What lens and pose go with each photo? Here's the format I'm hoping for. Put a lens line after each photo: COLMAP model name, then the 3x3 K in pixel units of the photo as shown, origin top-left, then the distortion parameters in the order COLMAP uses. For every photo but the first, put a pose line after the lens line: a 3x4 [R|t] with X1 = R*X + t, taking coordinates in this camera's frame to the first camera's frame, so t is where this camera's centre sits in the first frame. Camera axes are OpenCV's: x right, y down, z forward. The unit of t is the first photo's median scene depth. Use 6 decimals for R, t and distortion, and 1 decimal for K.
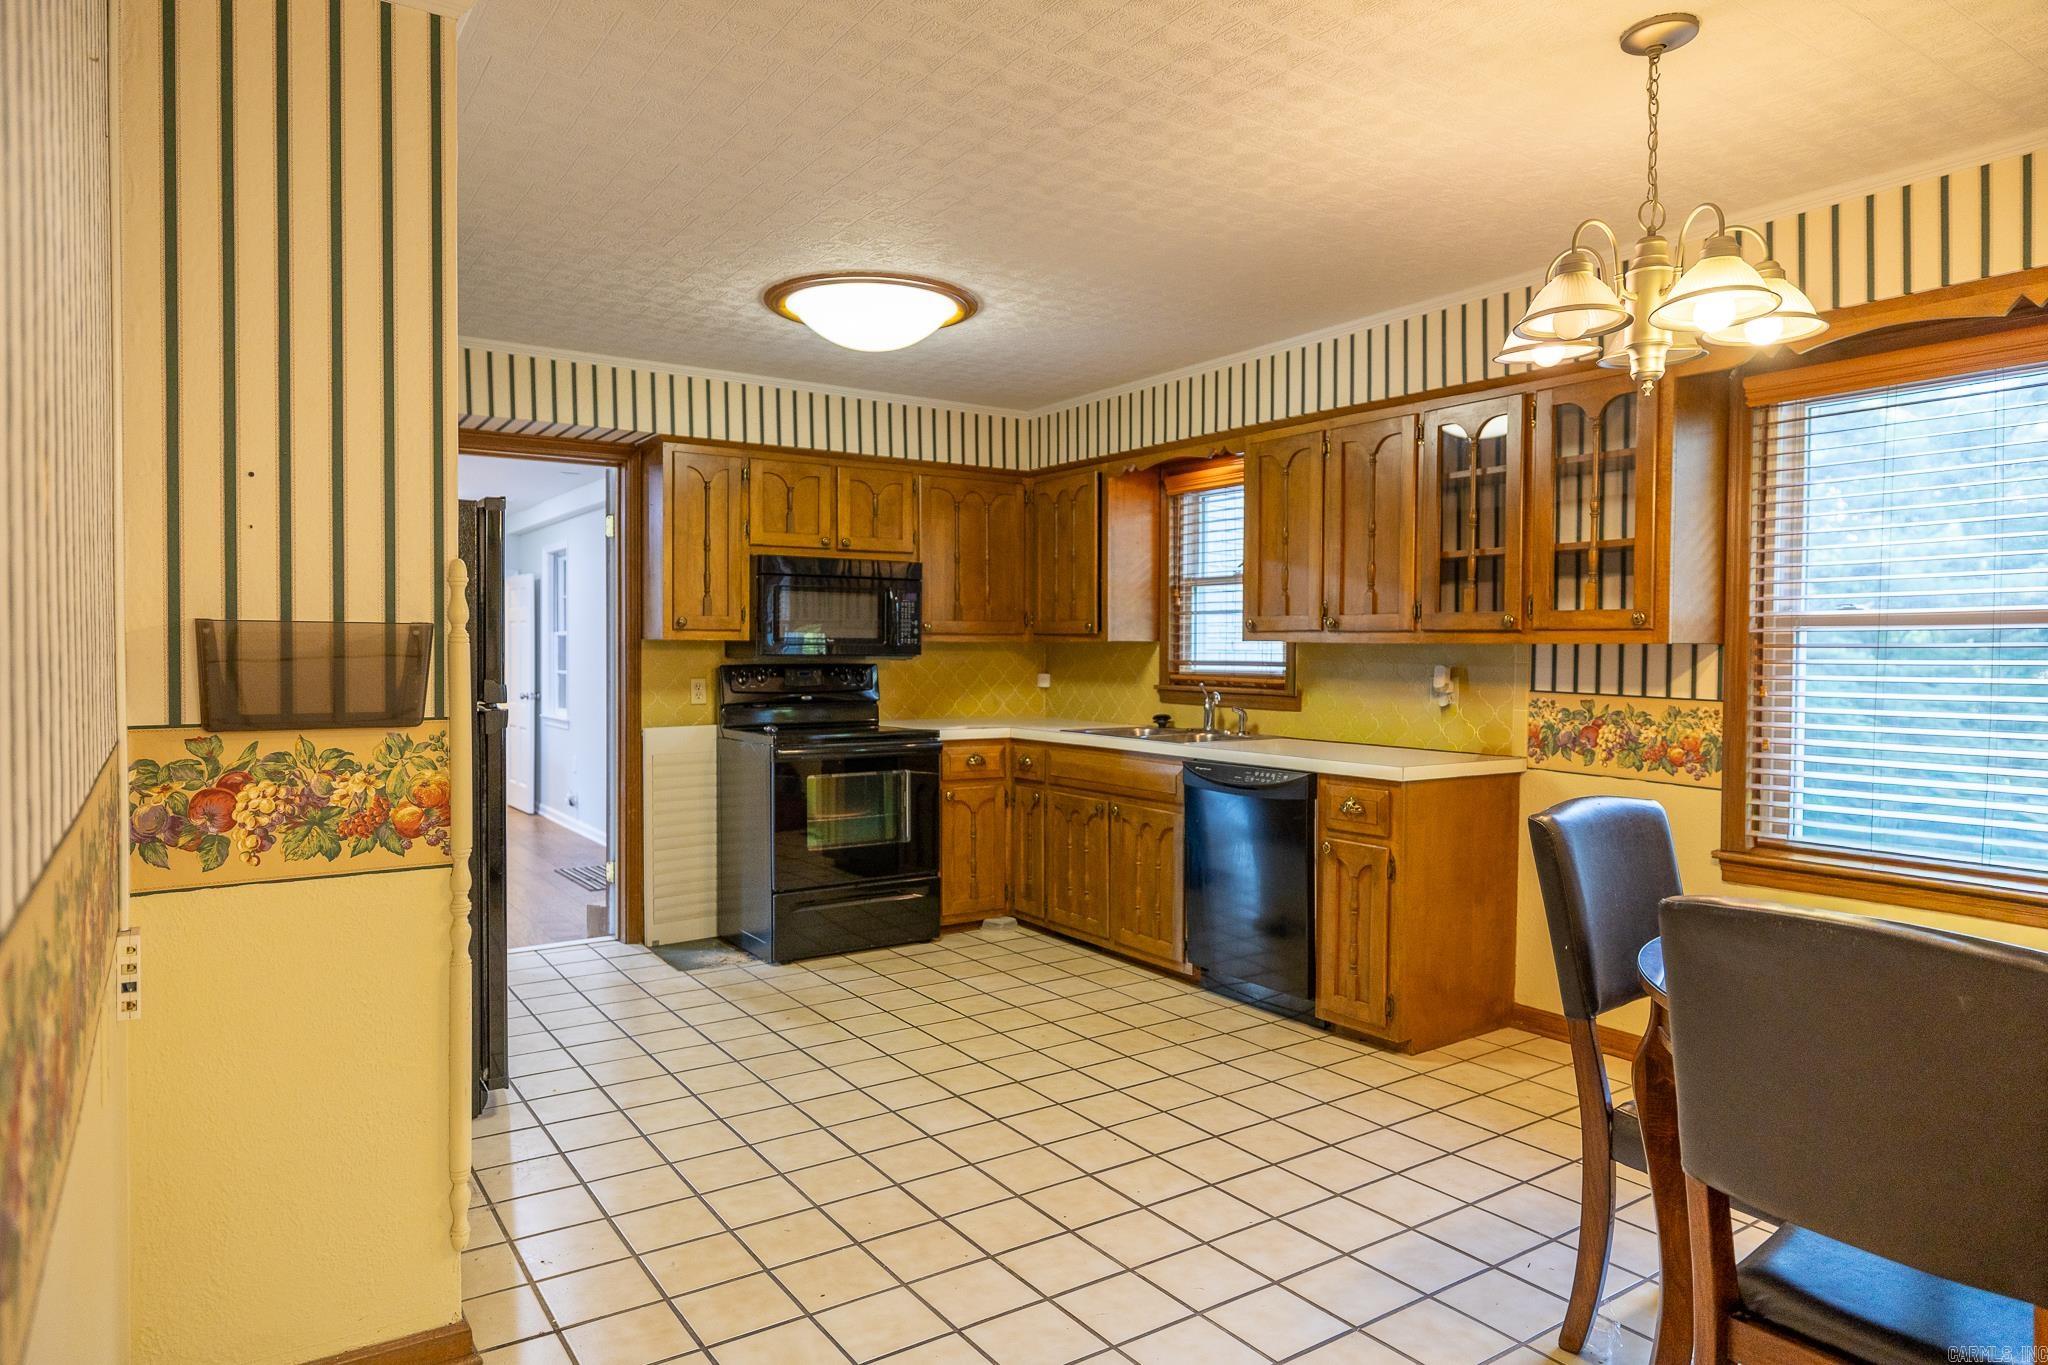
lens RADIAL K [[1231.8, 0, 1024.0], [0, 1231.8, 682.5], [0, 0, 1]] dist [0.000617, -0.000117]
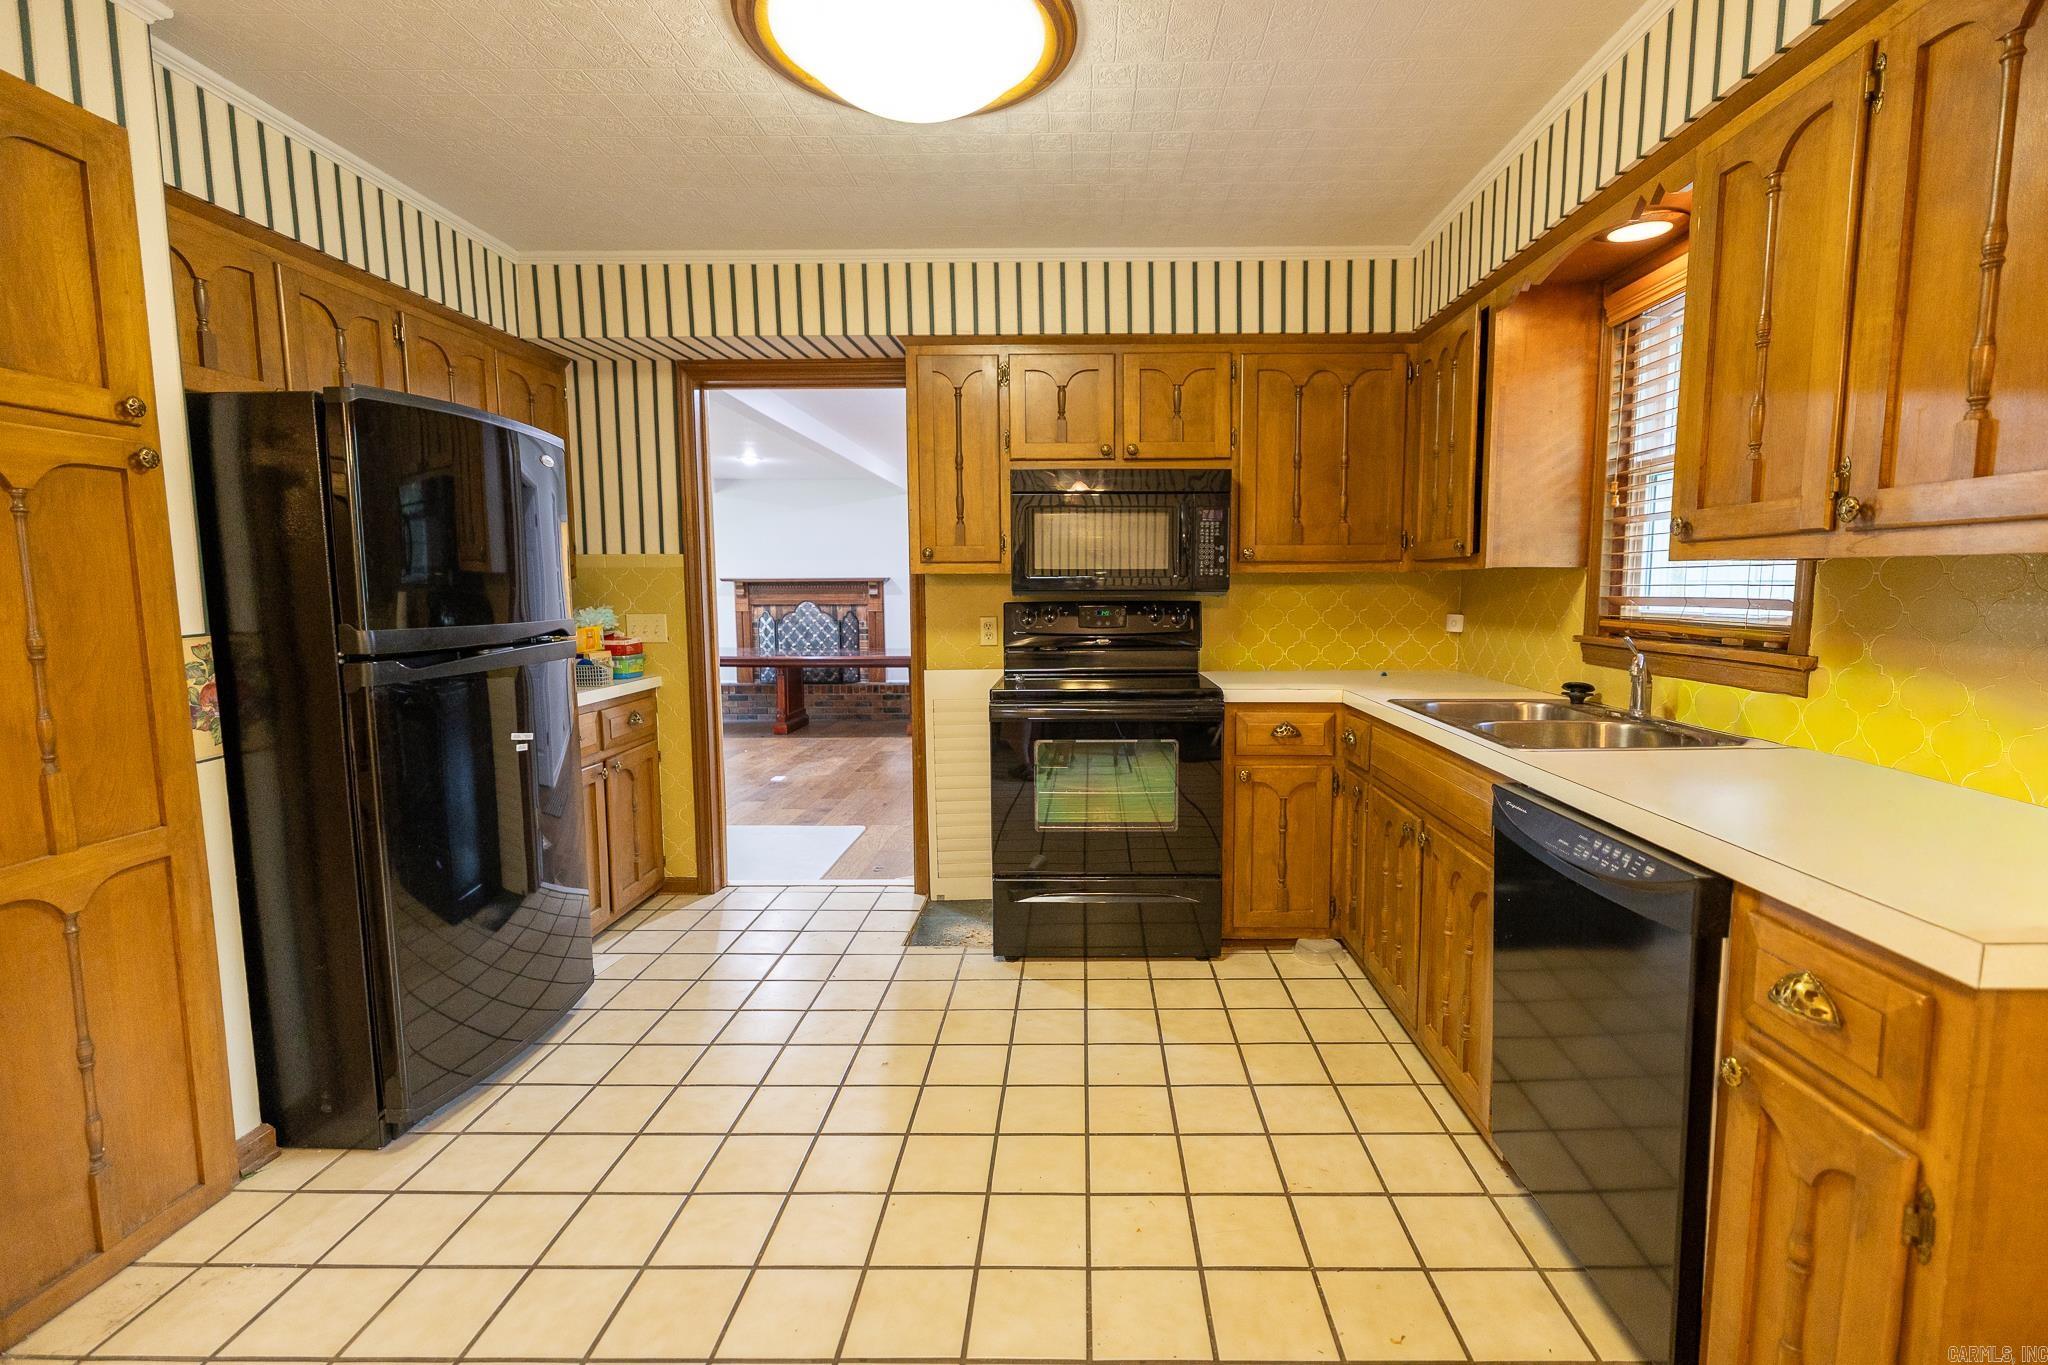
lens RADIAL K [[890.8, 0, 1117.5], [0, 890.8, 682.4], [0, 0, 1]] dist [-0.000202, -0.000410]
pose [[0.824747, 0.054319, -0.562887, 0.178622], [-0.009454, 0.996561, 0.082316, -0.009813], [0.565423, -0.062569, 0.822425, 0.497498]]
